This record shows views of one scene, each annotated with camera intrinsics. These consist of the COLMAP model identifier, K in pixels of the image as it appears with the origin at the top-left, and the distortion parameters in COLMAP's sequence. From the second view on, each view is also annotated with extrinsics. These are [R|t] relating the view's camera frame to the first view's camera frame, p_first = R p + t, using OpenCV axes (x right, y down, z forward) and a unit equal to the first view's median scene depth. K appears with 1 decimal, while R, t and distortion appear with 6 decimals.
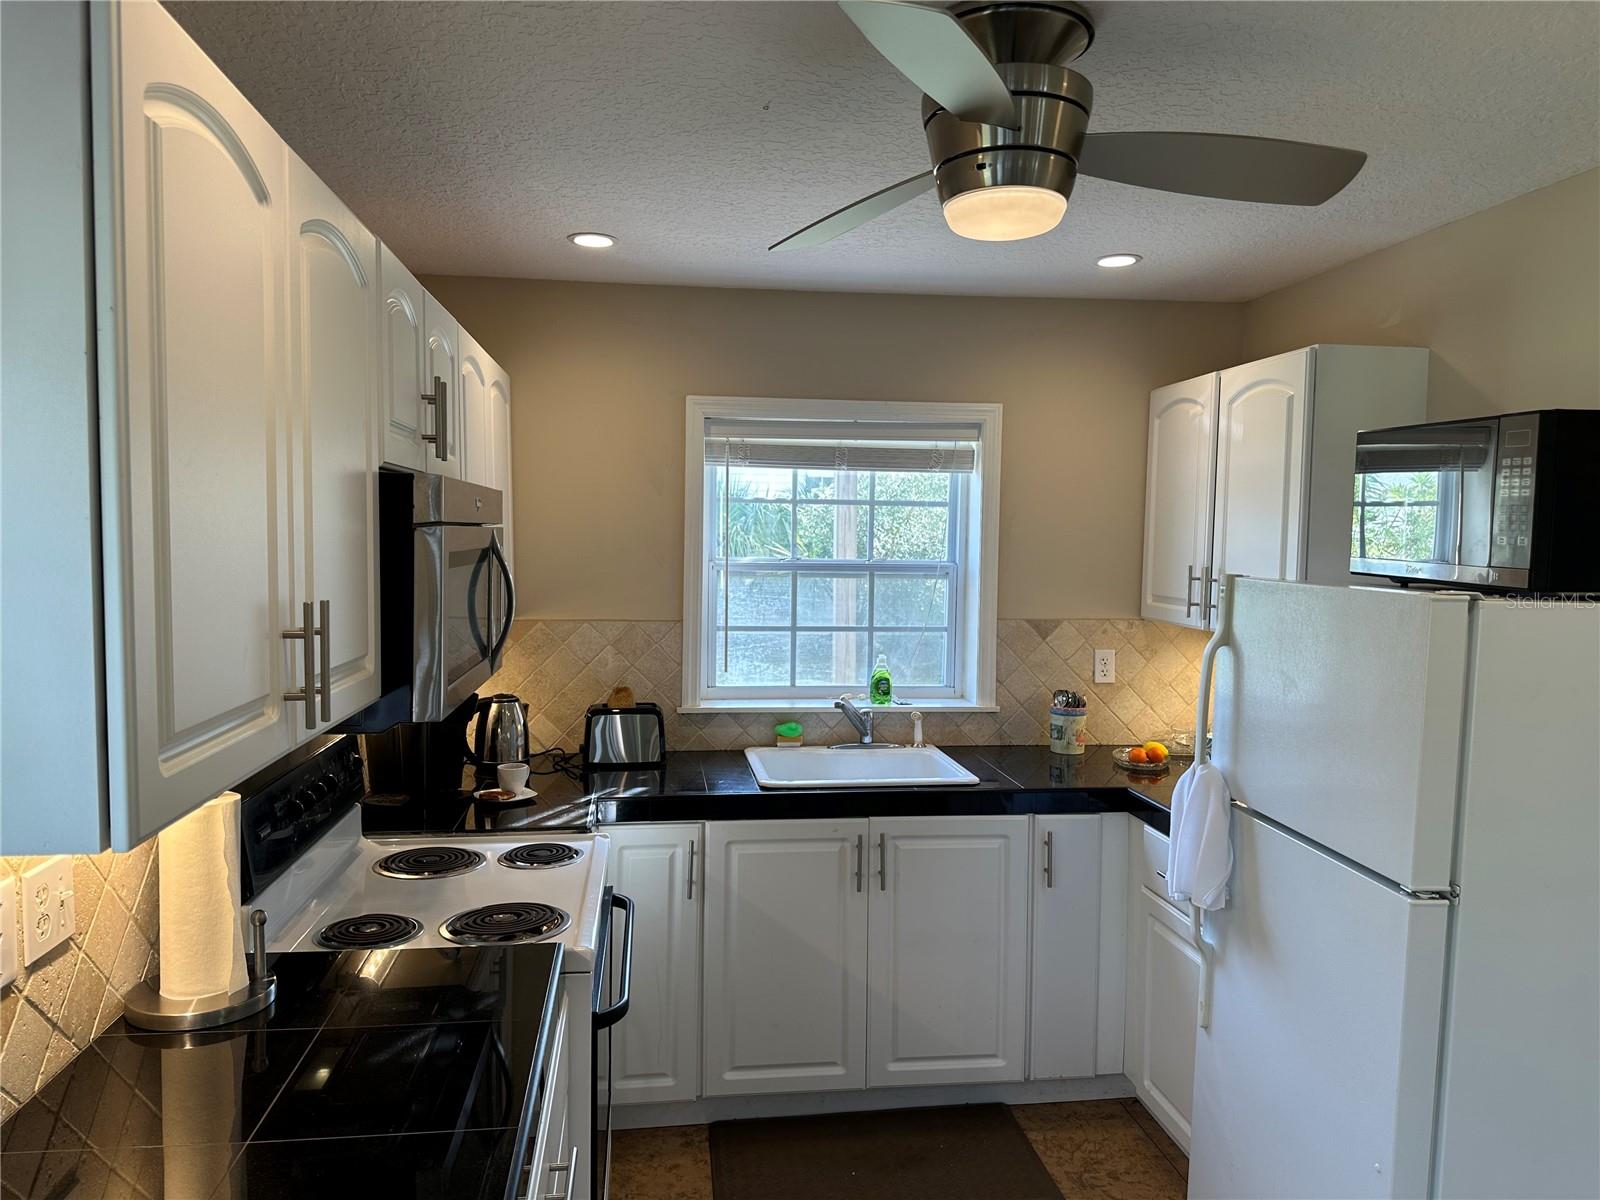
lens RADIAL K [[1135.1, 0, 800.2], [0, 1135.1, 623.8], [0, 0, 1]] dist [0.223245, -0.272962]
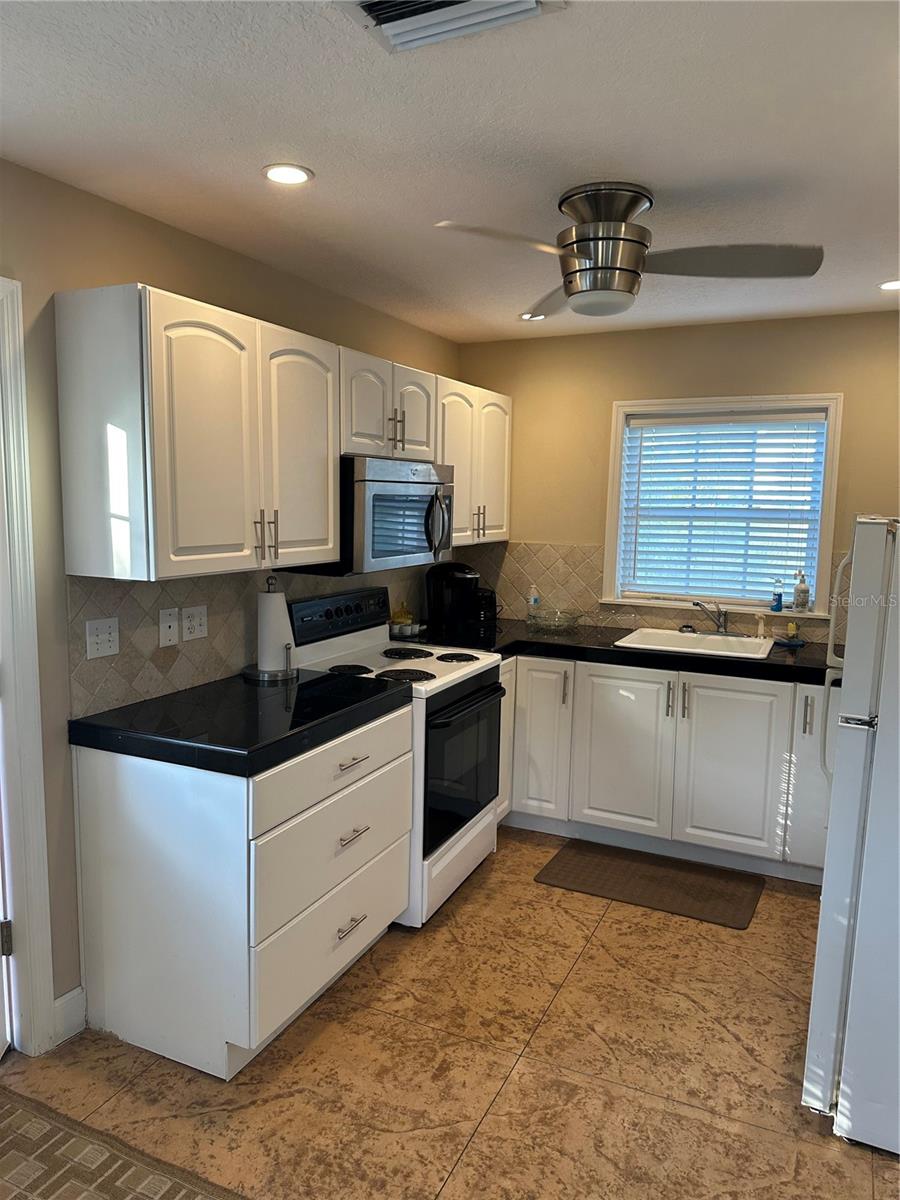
lens RADIAL K [[851.3, 0, 443.4], [0, 851.3, 602.1], [0, 0, 1]] dist [0.223245, -0.272962]
pose [[0.844383, 0.069179, -0.531254, 0.404423], [-0.048710, 0.997434, 0.052464, 0.028846], [0.533520, -0.018422, 0.845587, -0.163724]]
